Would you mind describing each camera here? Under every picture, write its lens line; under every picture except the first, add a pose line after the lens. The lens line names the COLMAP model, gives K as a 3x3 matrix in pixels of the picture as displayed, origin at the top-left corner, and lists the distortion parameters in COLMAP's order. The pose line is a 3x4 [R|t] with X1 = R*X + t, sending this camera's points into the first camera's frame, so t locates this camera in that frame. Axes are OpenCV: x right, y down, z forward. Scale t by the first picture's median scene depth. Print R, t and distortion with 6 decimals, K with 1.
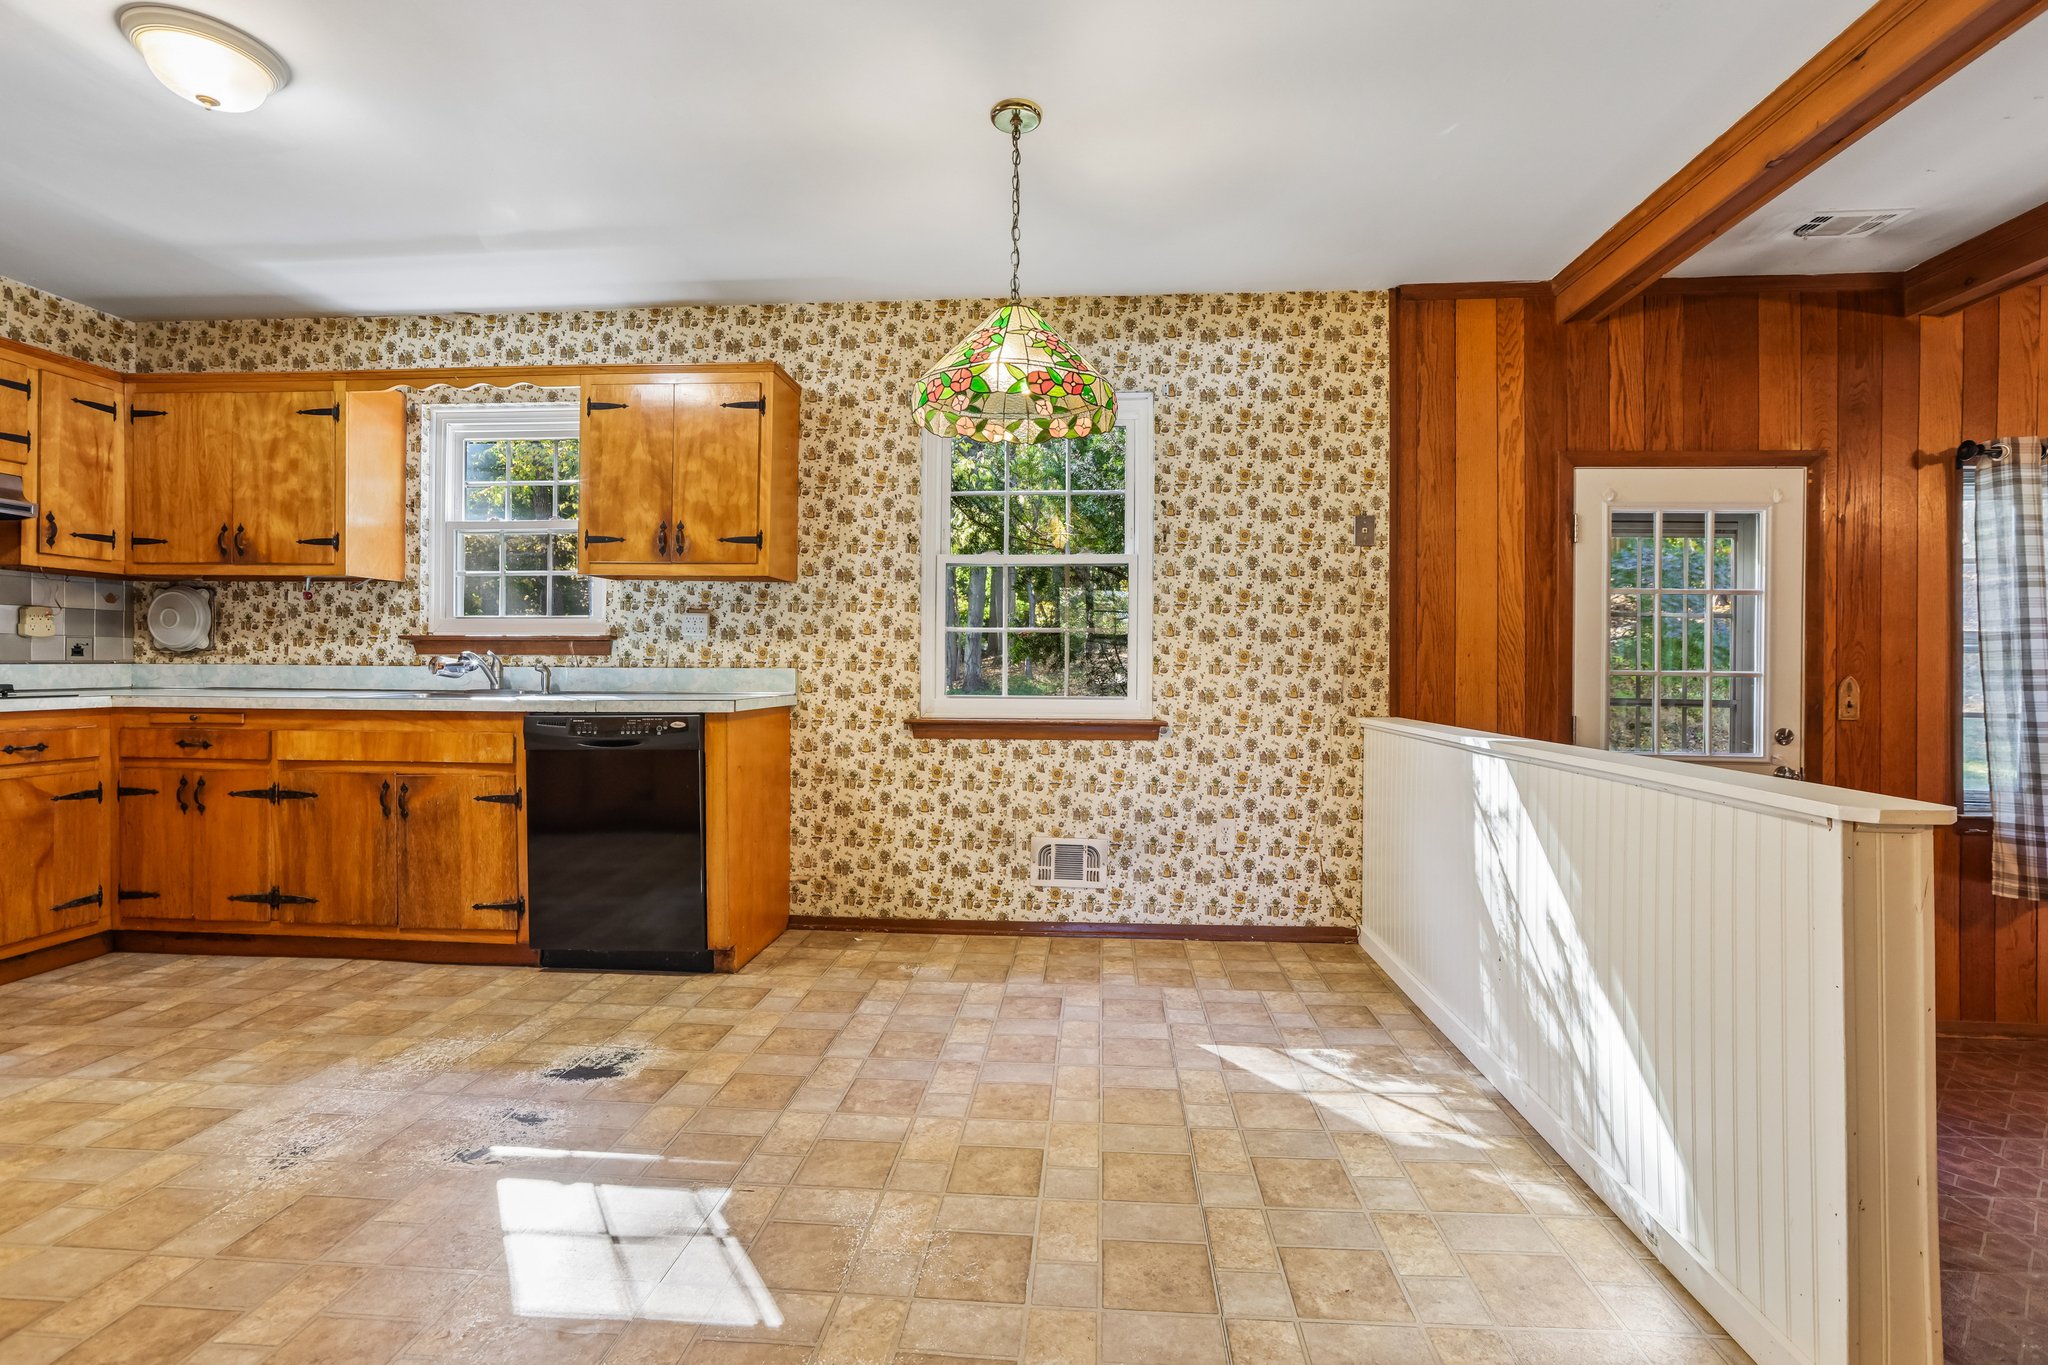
lens RADIAL K [[934.0, 0, 1025.4], [0, 934.0, 667.8], [0, 0, 1]] dist [-0.047168, 0.025853]
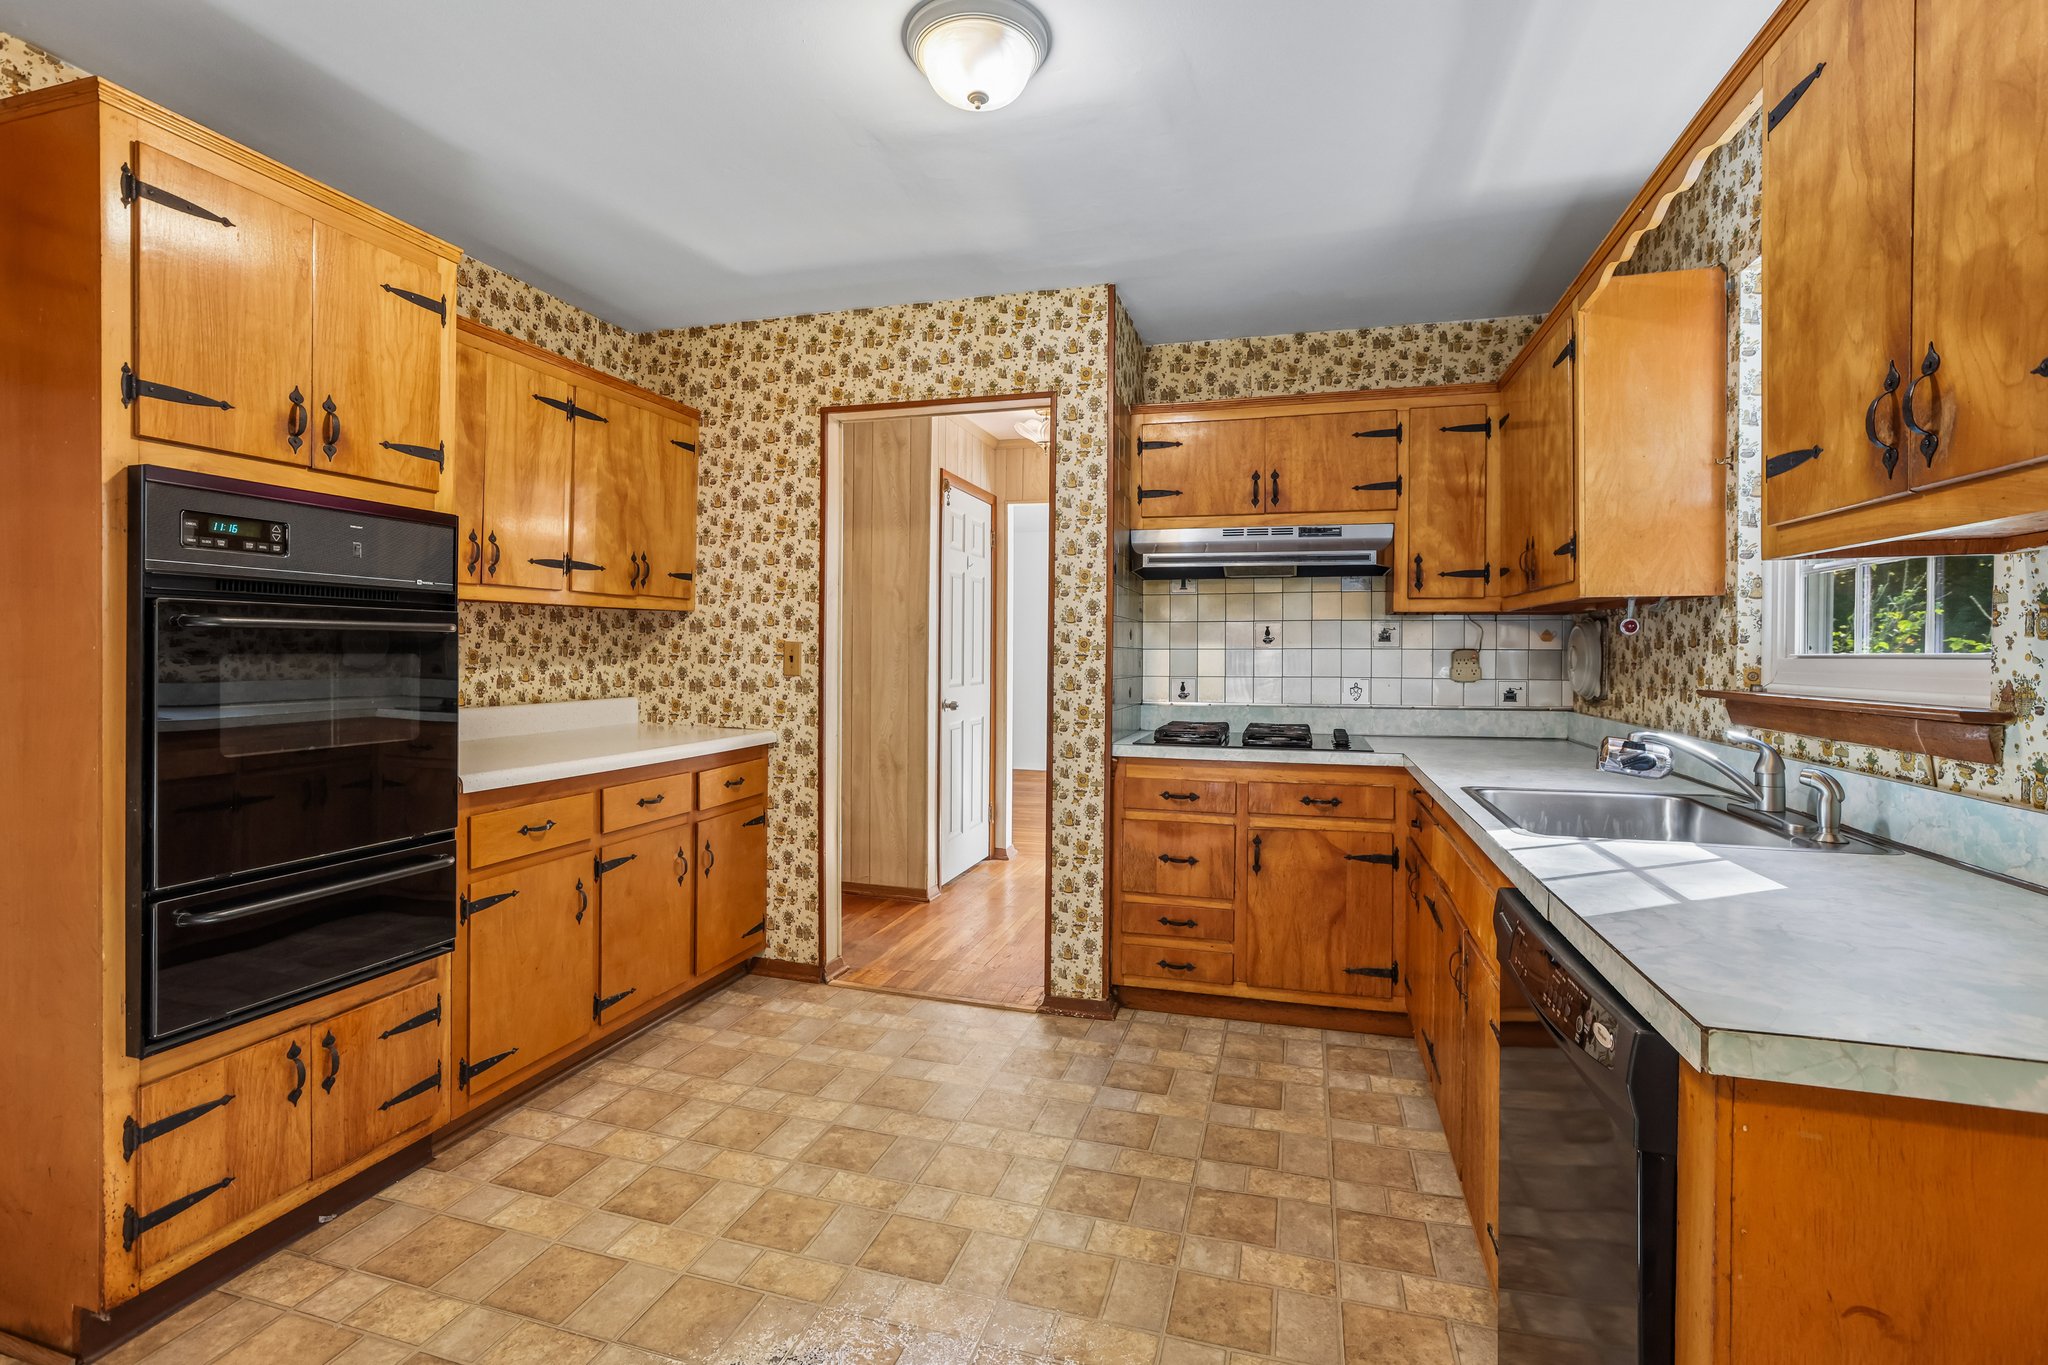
lens RADIAL K [[938.6, 0, 1019.2], [0, 938.6, 660.0], [0, 0, 1]] dist [-0.050715, 0.029676]
pose [[-0.210700, 0.000399, -0.977551, -0.028918], [-0.008807, 0.999959, 0.002306, -0.057852], [0.977511, 0.009096, -0.210688, 0.792436]]
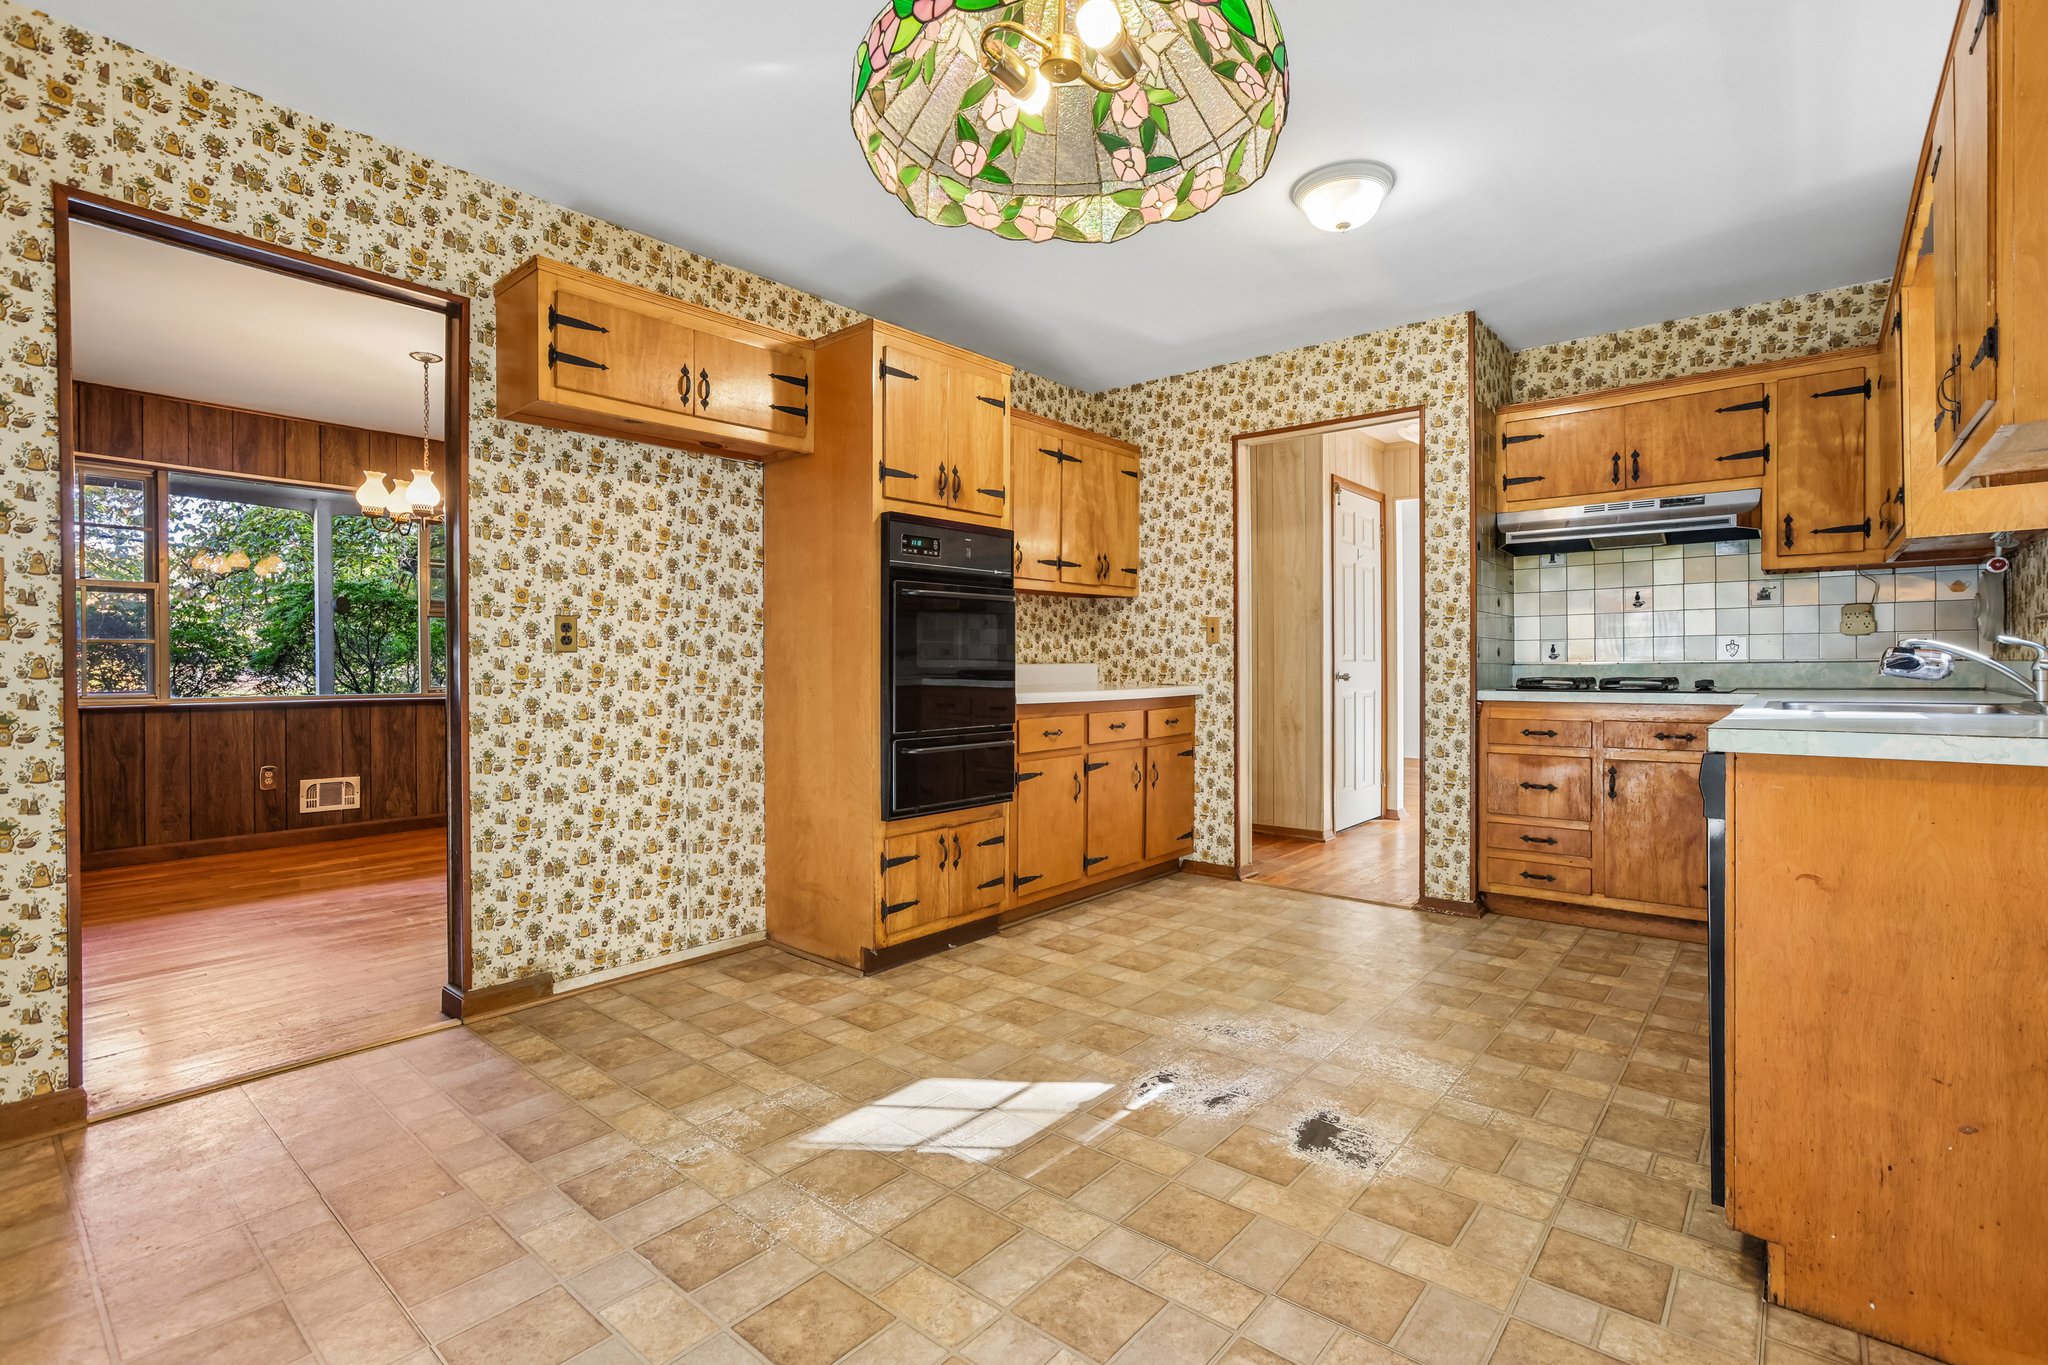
lens RADIAL K [[946.6, 0, 1032.4], [0, 946.6, 669.9], [0, 0, 1]] dist [-0.040411, 0.030719]
pose [[-0.577883, 0.001554, -0.816118, 0.281097], [0.001486, 0.999999, 0.000852, 0.002063], [0.816118, -0.000720, -0.577884, 0.906700]]
